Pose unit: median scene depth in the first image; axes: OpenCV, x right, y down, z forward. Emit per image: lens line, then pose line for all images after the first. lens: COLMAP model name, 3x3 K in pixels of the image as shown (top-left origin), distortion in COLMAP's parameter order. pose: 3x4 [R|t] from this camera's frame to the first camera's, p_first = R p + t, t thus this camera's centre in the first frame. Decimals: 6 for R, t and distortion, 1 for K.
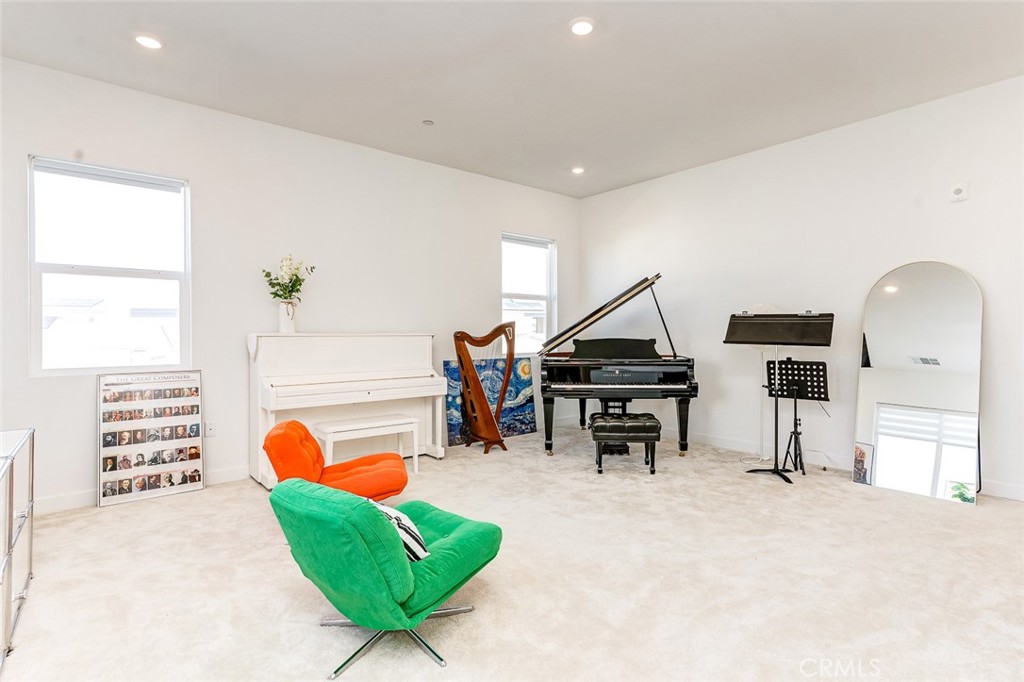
lens RADIAL K [[489.0, 0, 513.4], [0, 489.0, 339.2], [0, 0, 1]] dist [0.003153, 0.002879]
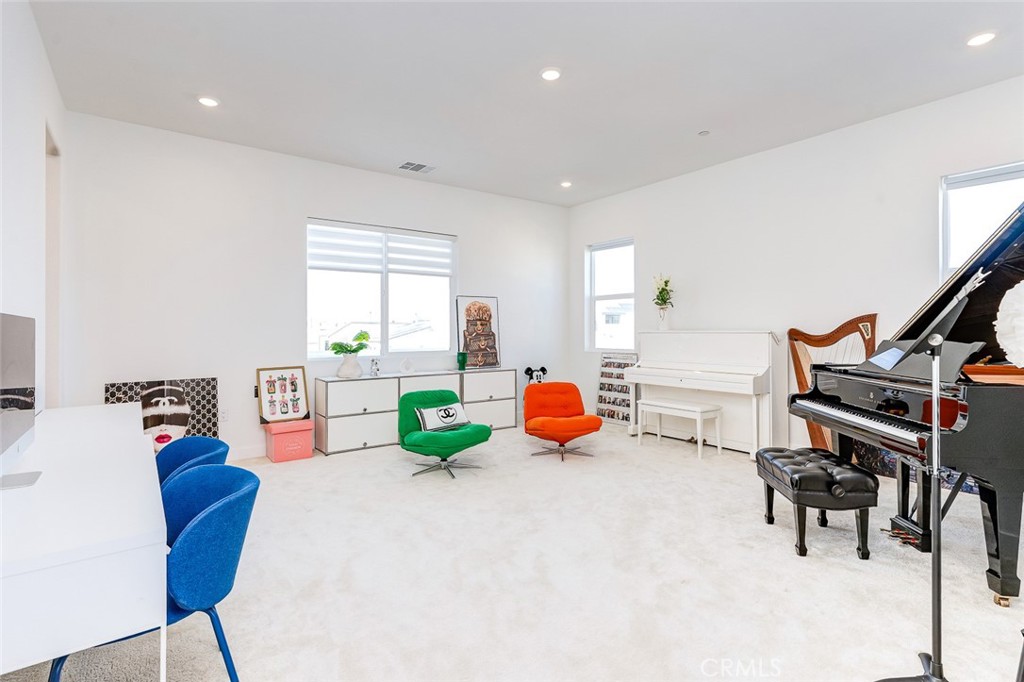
lens RADIAL K [[489.0, 0, 512.8], [0, 489.0, 333.9], [0, 0, 1]] dist [0.003153, 0.002879]
pose [[-0.048902, 0.008062, -0.998771, 1.027867], [-0.008055, 0.999932, 0.008466, -0.012471], [0.998771, 0.008460, -0.048833, 0.705762]]
